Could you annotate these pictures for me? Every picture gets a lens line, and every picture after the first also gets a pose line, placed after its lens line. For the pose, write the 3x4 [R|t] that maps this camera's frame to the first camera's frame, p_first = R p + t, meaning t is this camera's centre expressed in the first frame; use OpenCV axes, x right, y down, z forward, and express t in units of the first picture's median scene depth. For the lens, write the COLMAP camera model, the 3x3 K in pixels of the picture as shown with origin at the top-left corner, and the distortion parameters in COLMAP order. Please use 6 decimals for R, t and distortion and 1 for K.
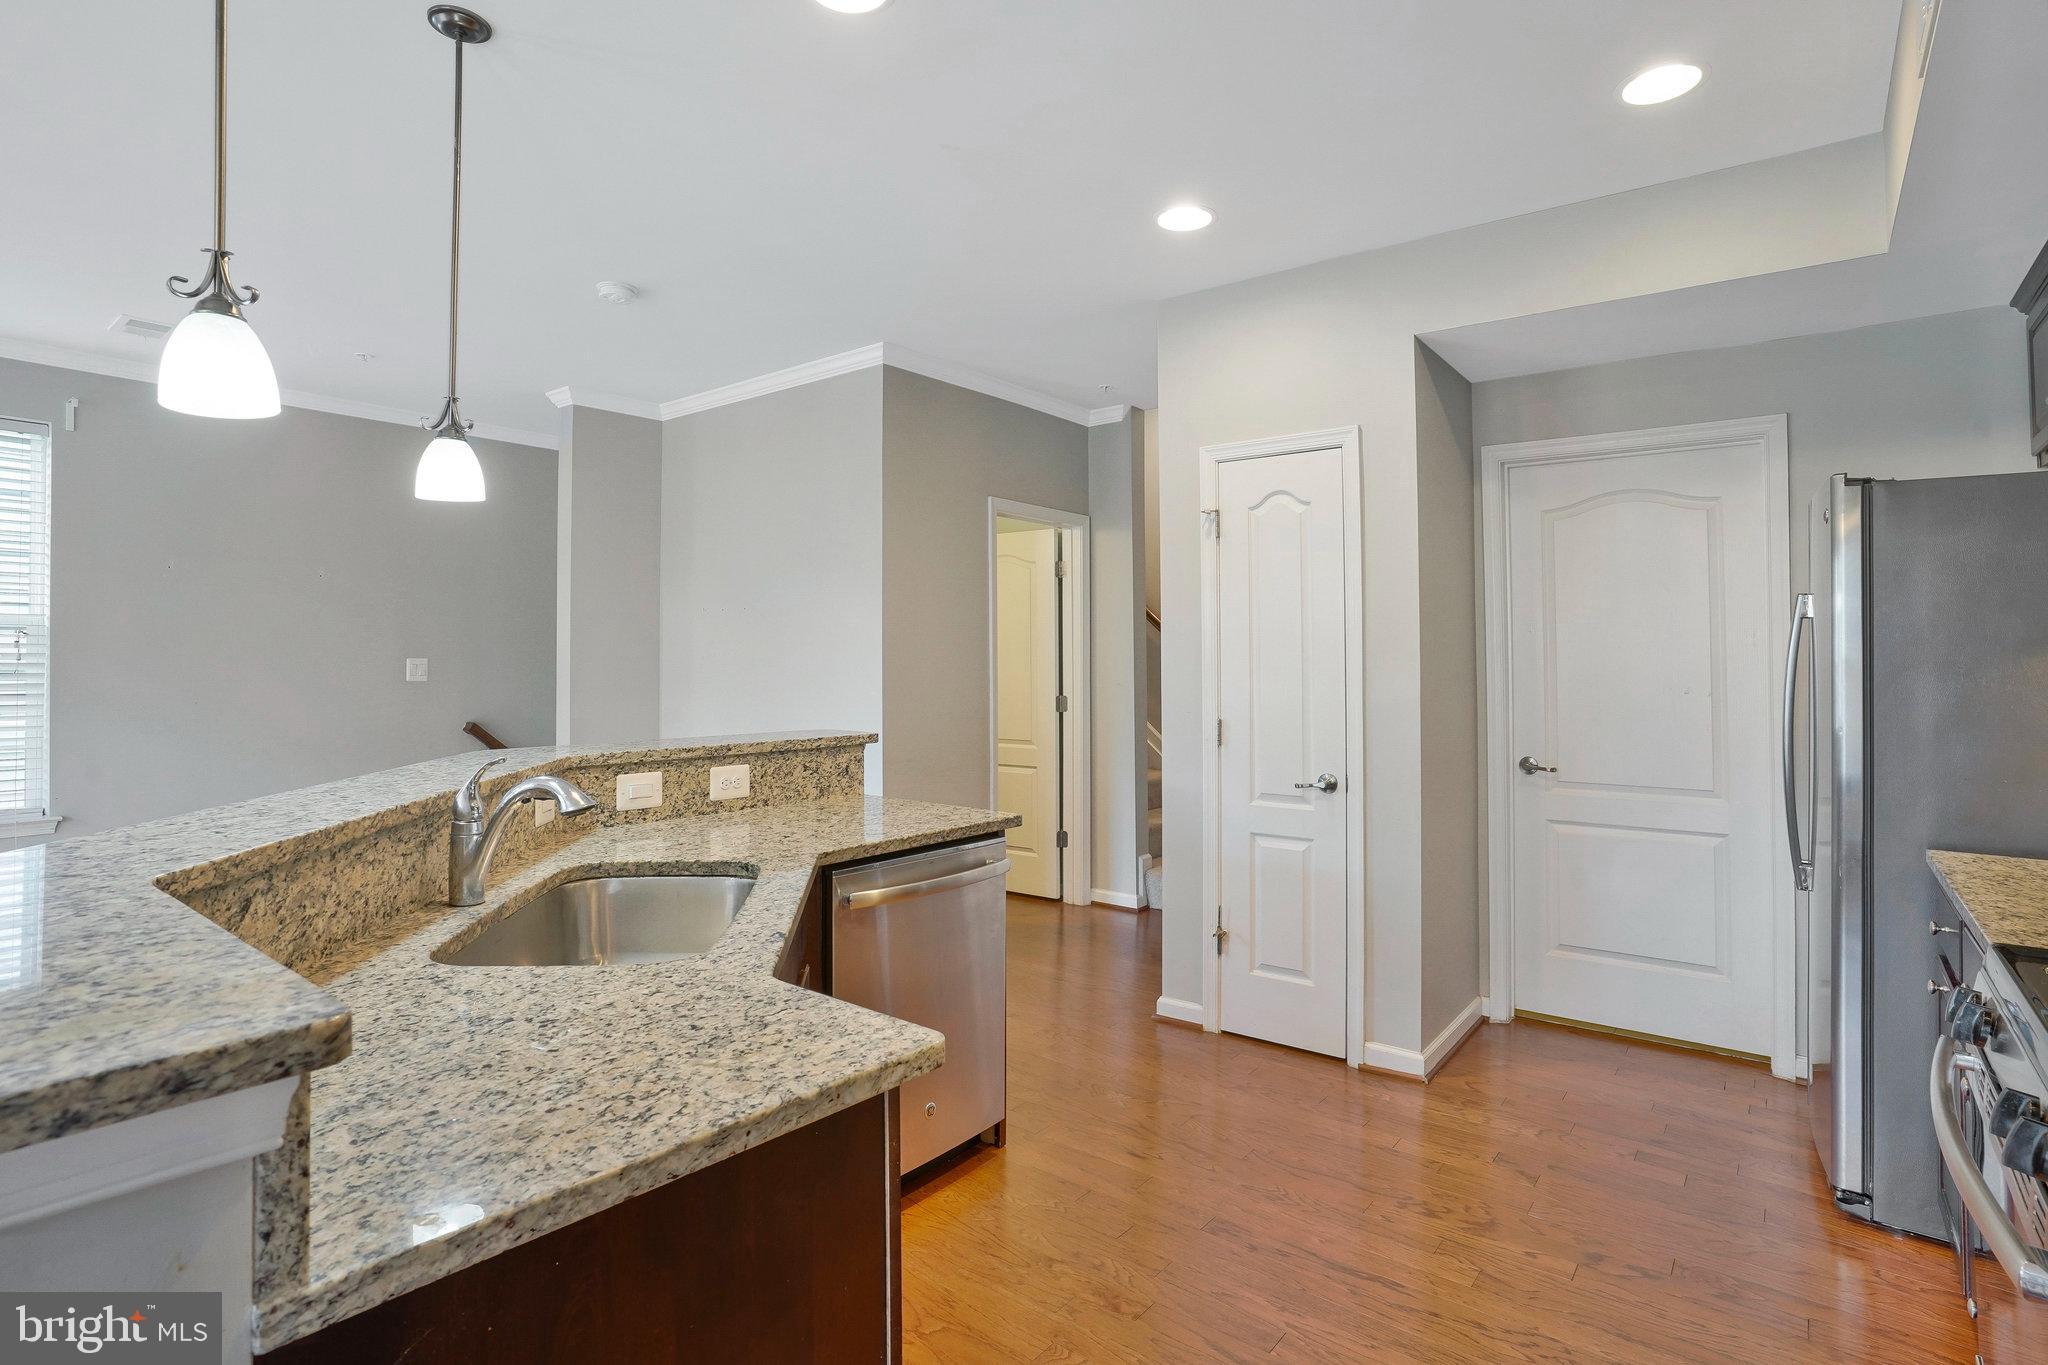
lens RADIAL K [[1041.6, 0, 1024.2], [0, 1041.6, 673.5], [0, 0, 1]] dist [-0.001596, 0.000133]
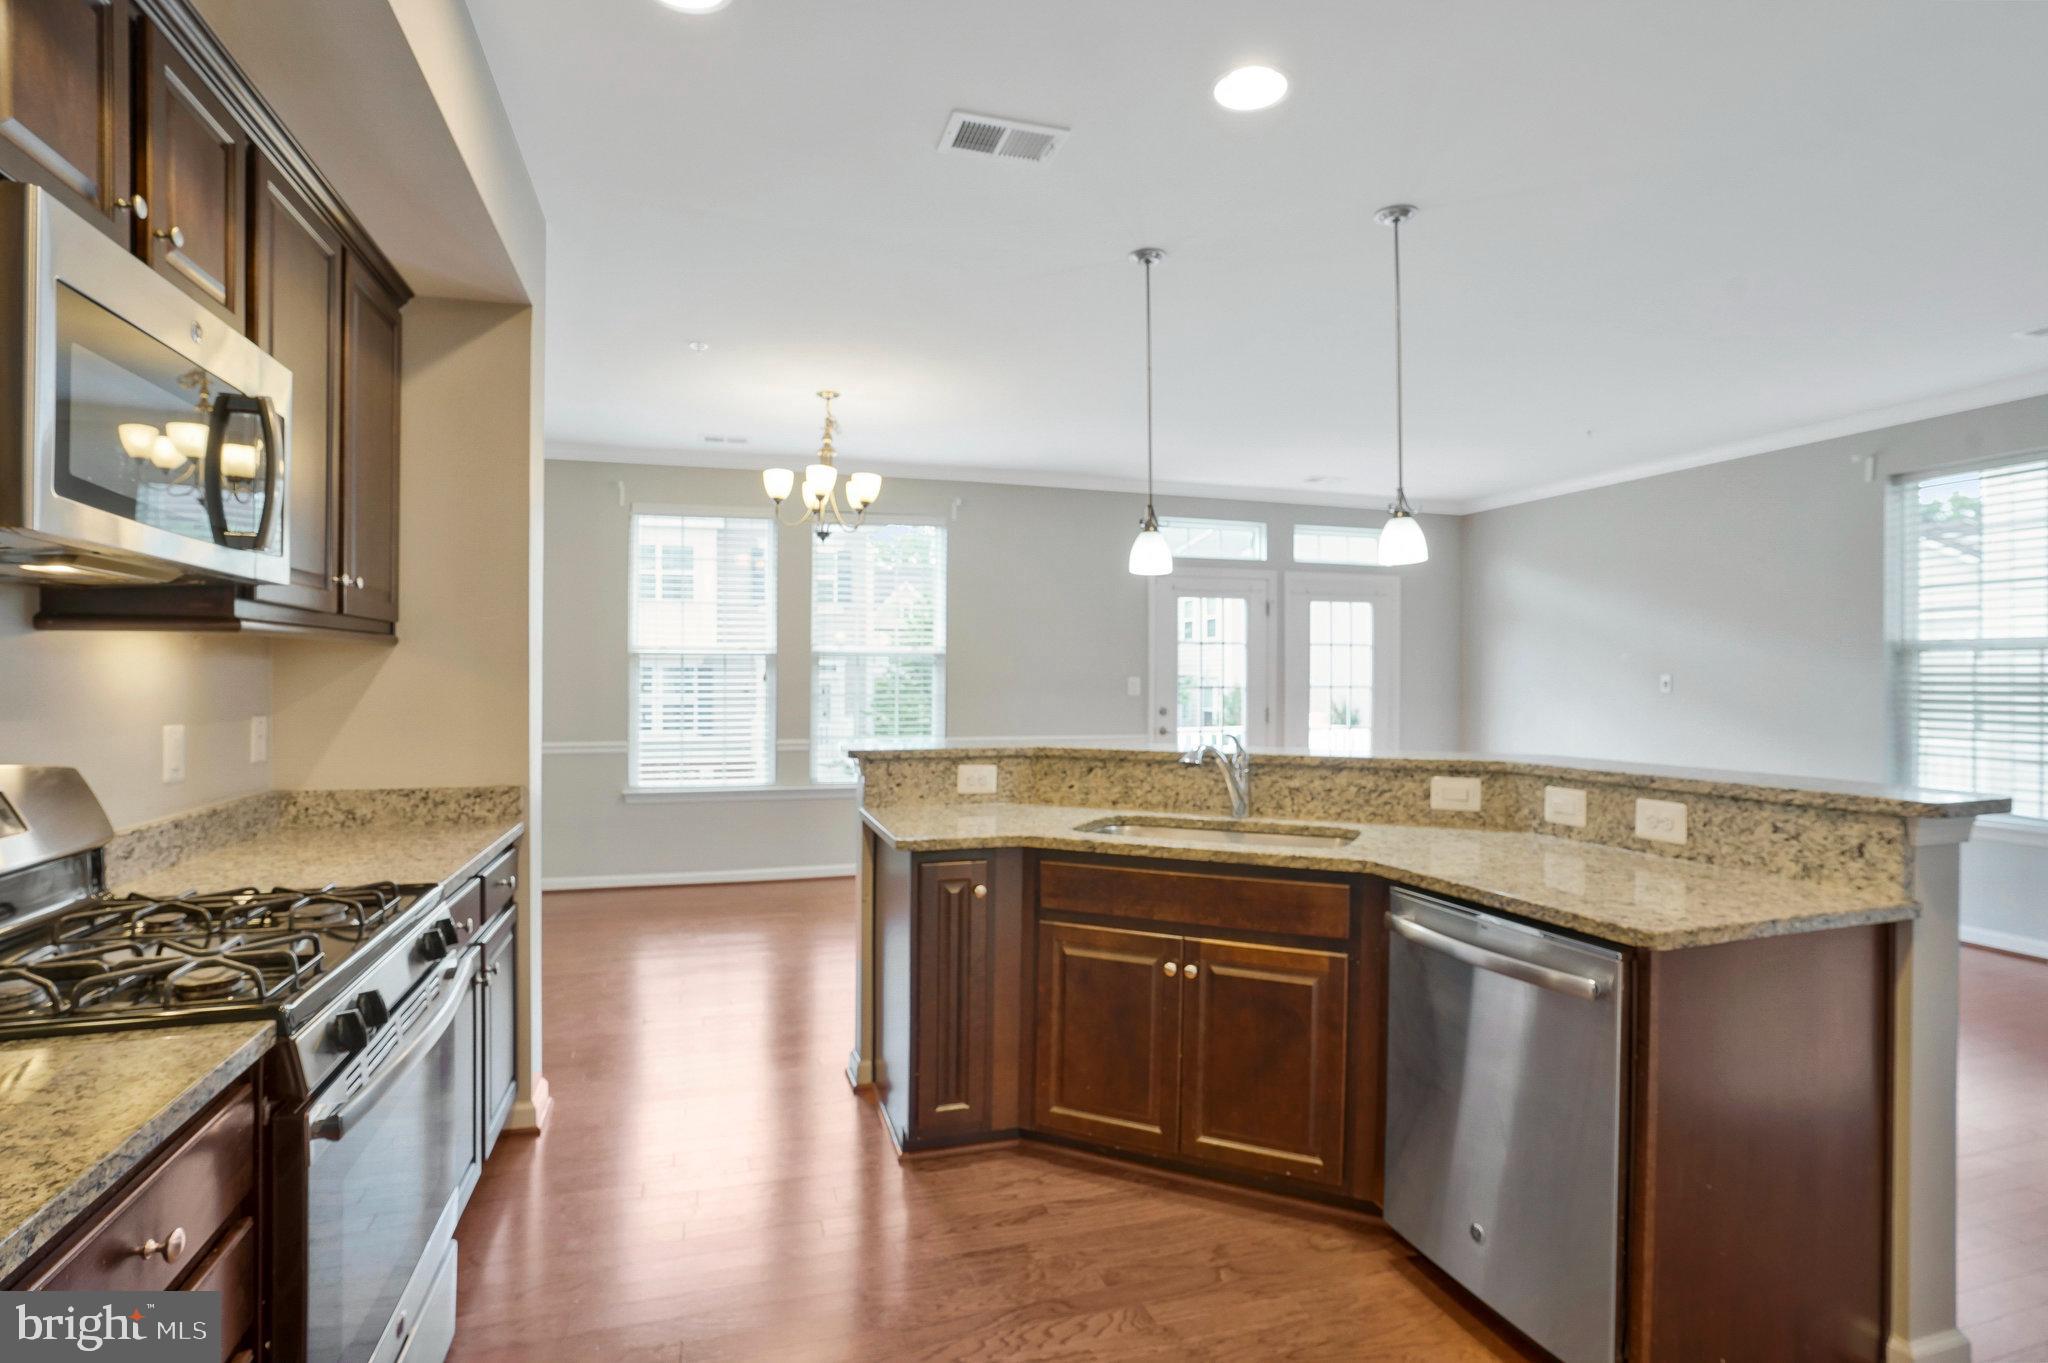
lens RADIAL K [[1041.6, 0, 1022.2], [0, 1041.6, 679.9], [0, 0, 1]] dist [-0.001596, 0.000133]
pose [[-0.551520, 0.001125, -0.834161, 0.709016], [-0.006311, 0.999965, 0.005521, -0.010970], [0.834137, 0.008309, -0.551494, 1.043191]]
